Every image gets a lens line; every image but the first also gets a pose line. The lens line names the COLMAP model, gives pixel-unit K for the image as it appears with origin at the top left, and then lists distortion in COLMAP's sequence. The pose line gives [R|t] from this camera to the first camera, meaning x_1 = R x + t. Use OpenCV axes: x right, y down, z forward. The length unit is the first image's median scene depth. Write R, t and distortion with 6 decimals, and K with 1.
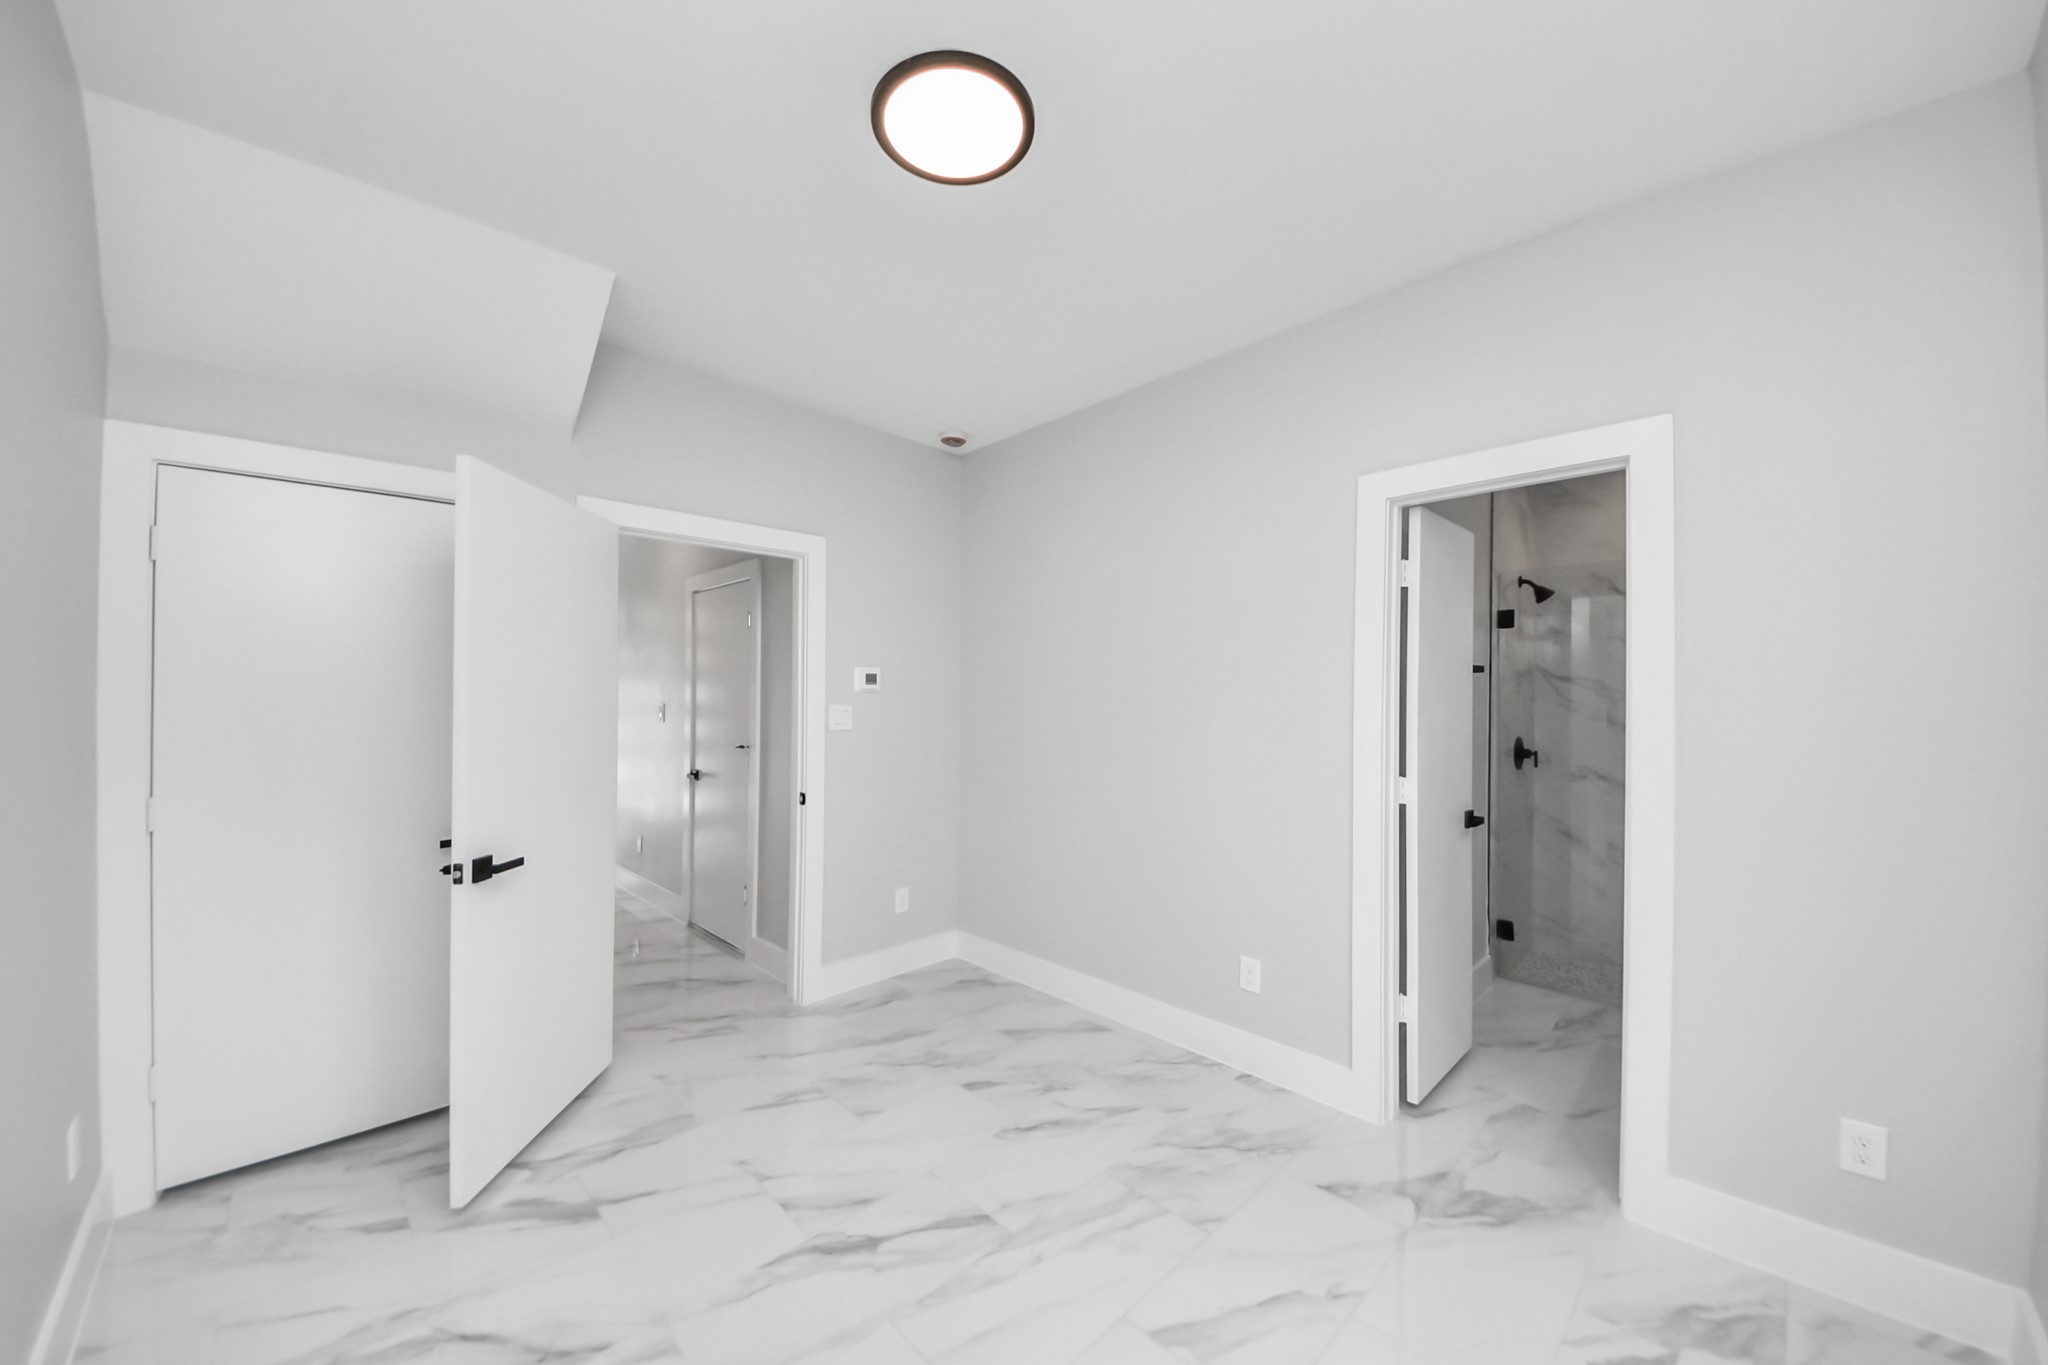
lens RADIAL K [[720.1, 0, 1002.0], [0, 720.1, 699.7], [0, 0, 1]] dist [0.015416, -0.000065]
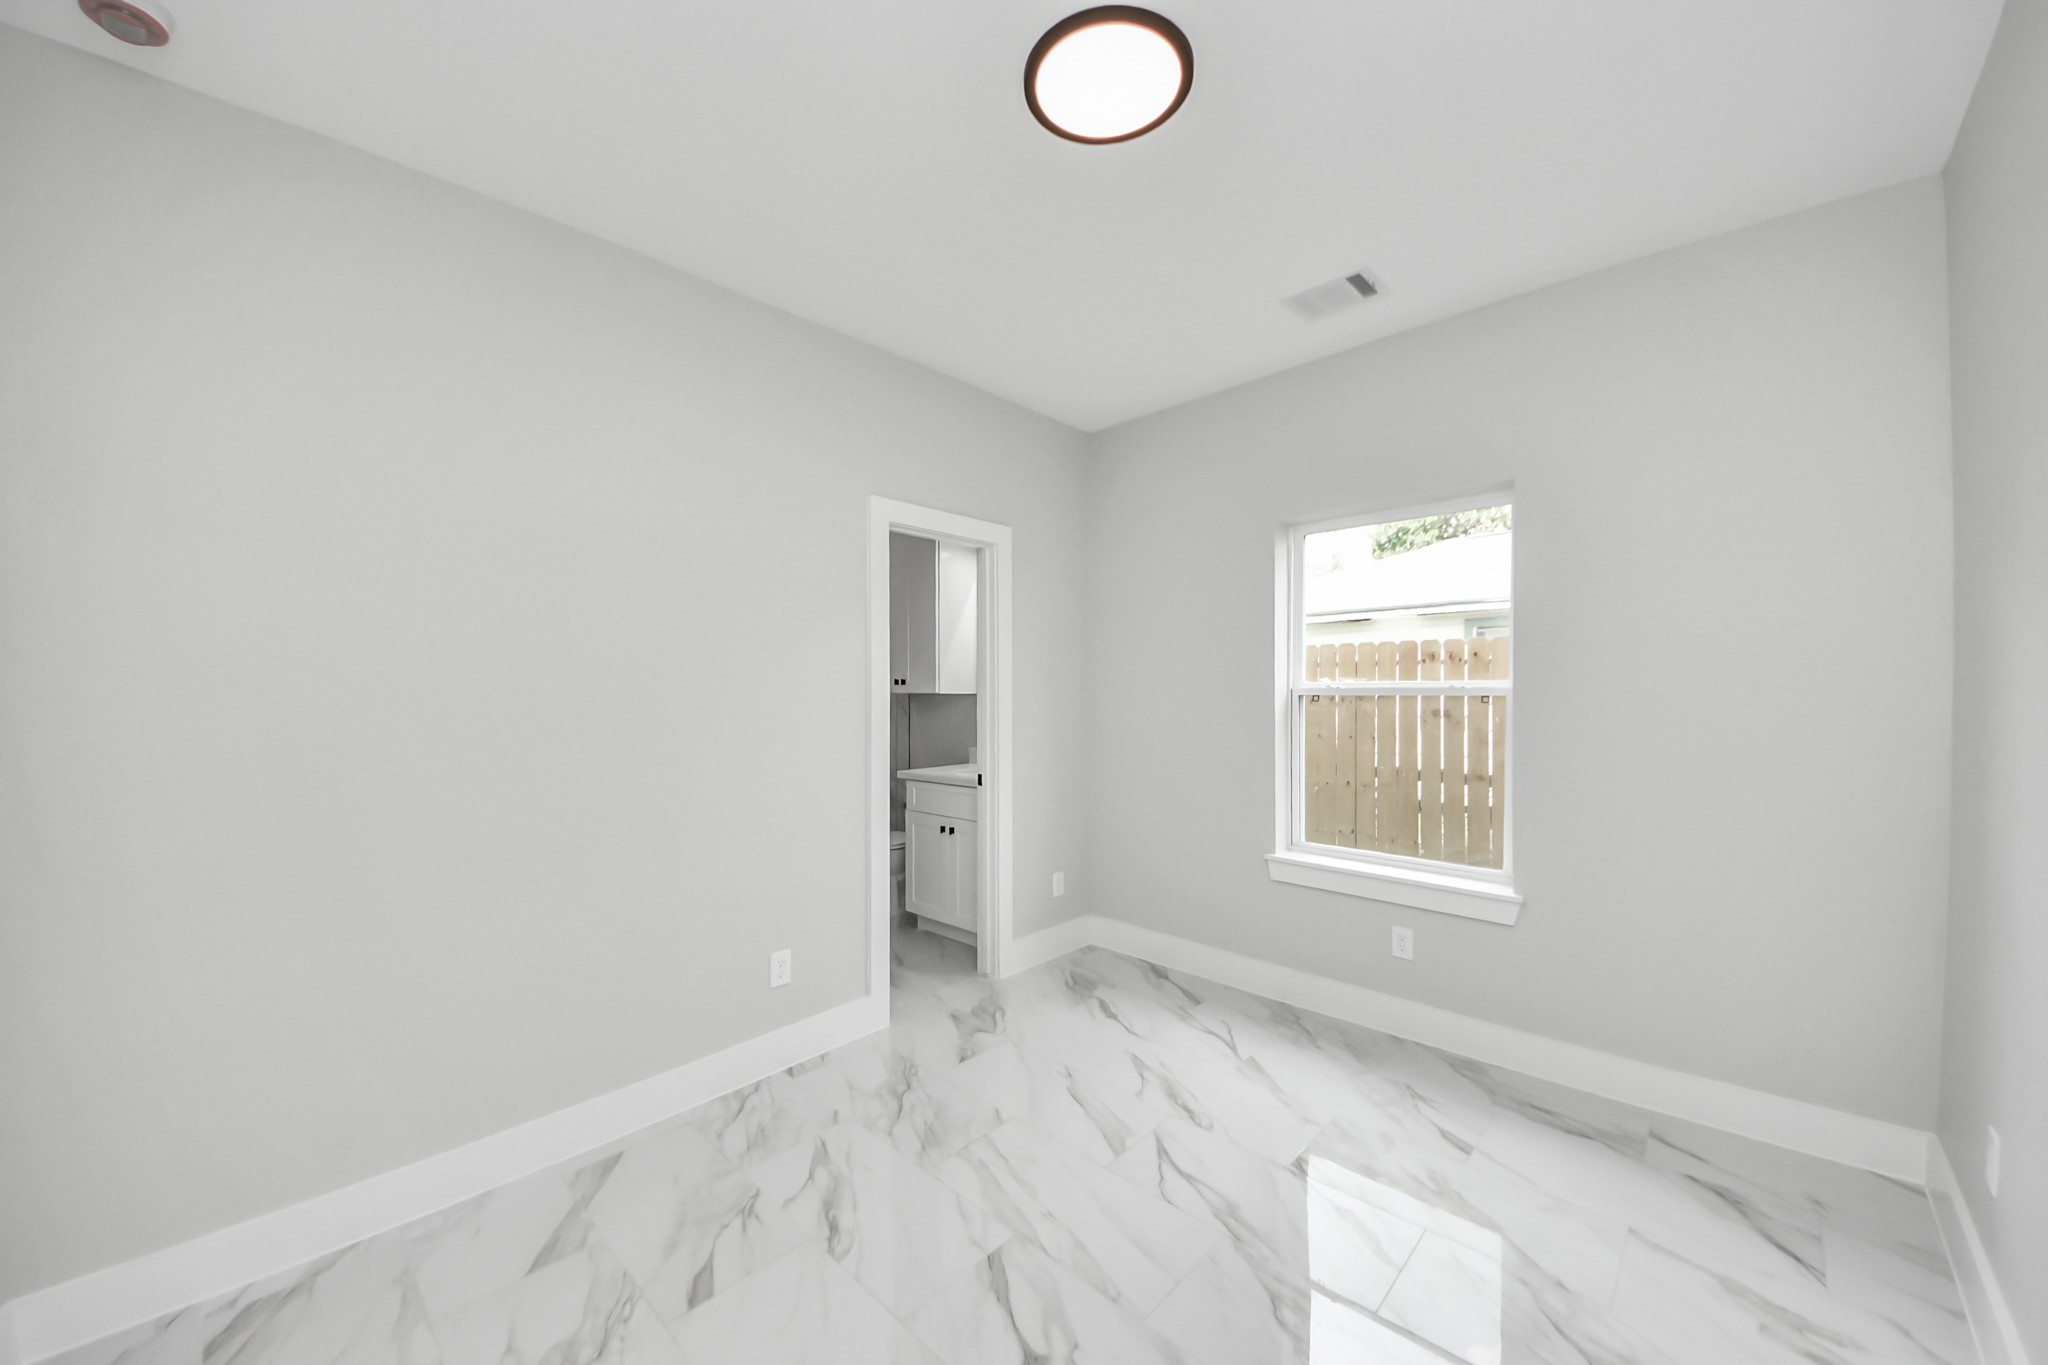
lens RADIAL K [[749.3, 0, 1048.3], [0, 749.3, 687.0], [0, 0, 1]] dist [0.017153, -0.000115]
pose [[-0.052635, -0.001750, 0.998612, -0.904656], [0.004565, 0.999988, 0.001993, 0.002635], [-0.998603, 0.004663, -0.052626, 0.916278]]
